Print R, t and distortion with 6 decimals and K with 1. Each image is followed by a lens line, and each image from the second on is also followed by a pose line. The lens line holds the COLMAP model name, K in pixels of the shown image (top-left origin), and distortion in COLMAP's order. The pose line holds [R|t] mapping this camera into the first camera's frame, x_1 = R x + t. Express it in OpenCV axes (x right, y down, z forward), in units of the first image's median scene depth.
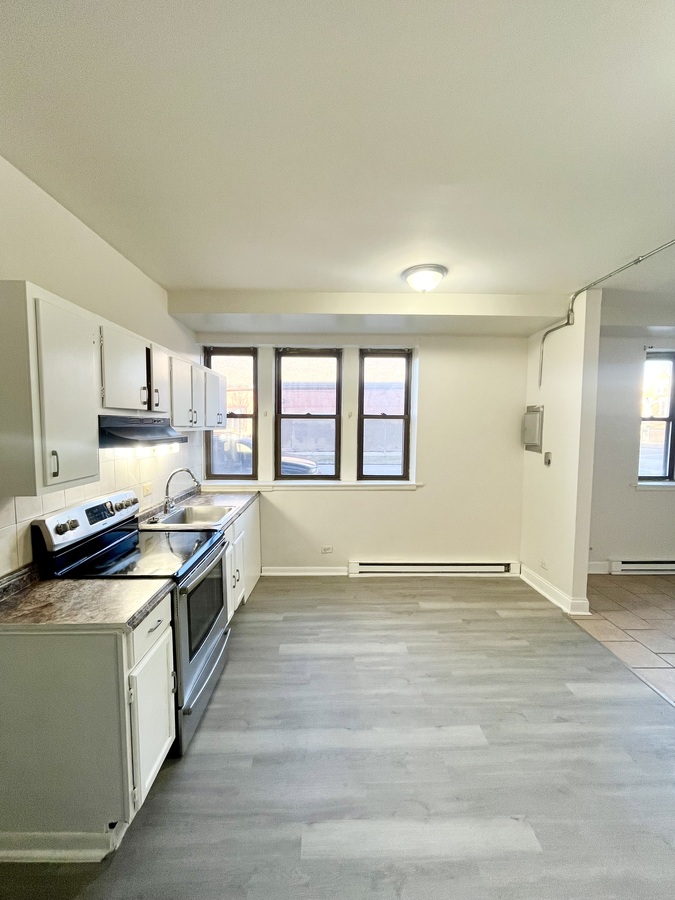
lens RADIAL K [[365.8, 0, 335.6], [0, 365.8, 452.6], [0, 0, 1]] dist [-0.003950, -0.000215]
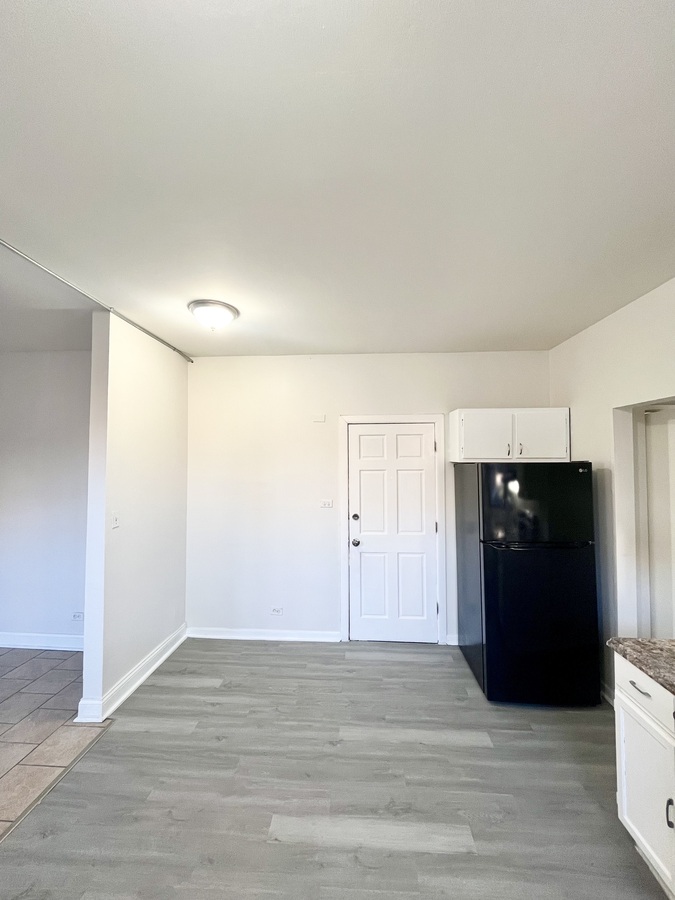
lens RADIAL K [[365.8, 0, 337.9], [0, 365.8, 447.2], [0, 0, 1]] dist [-0.003950, -0.000215]
pose [[-0.996646, -0.002733, 0.081783, 0.142029], [0.000123, 0.999391, 0.034896, -0.123763], [-0.081828, 0.034790, -0.996039, 1.259027]]
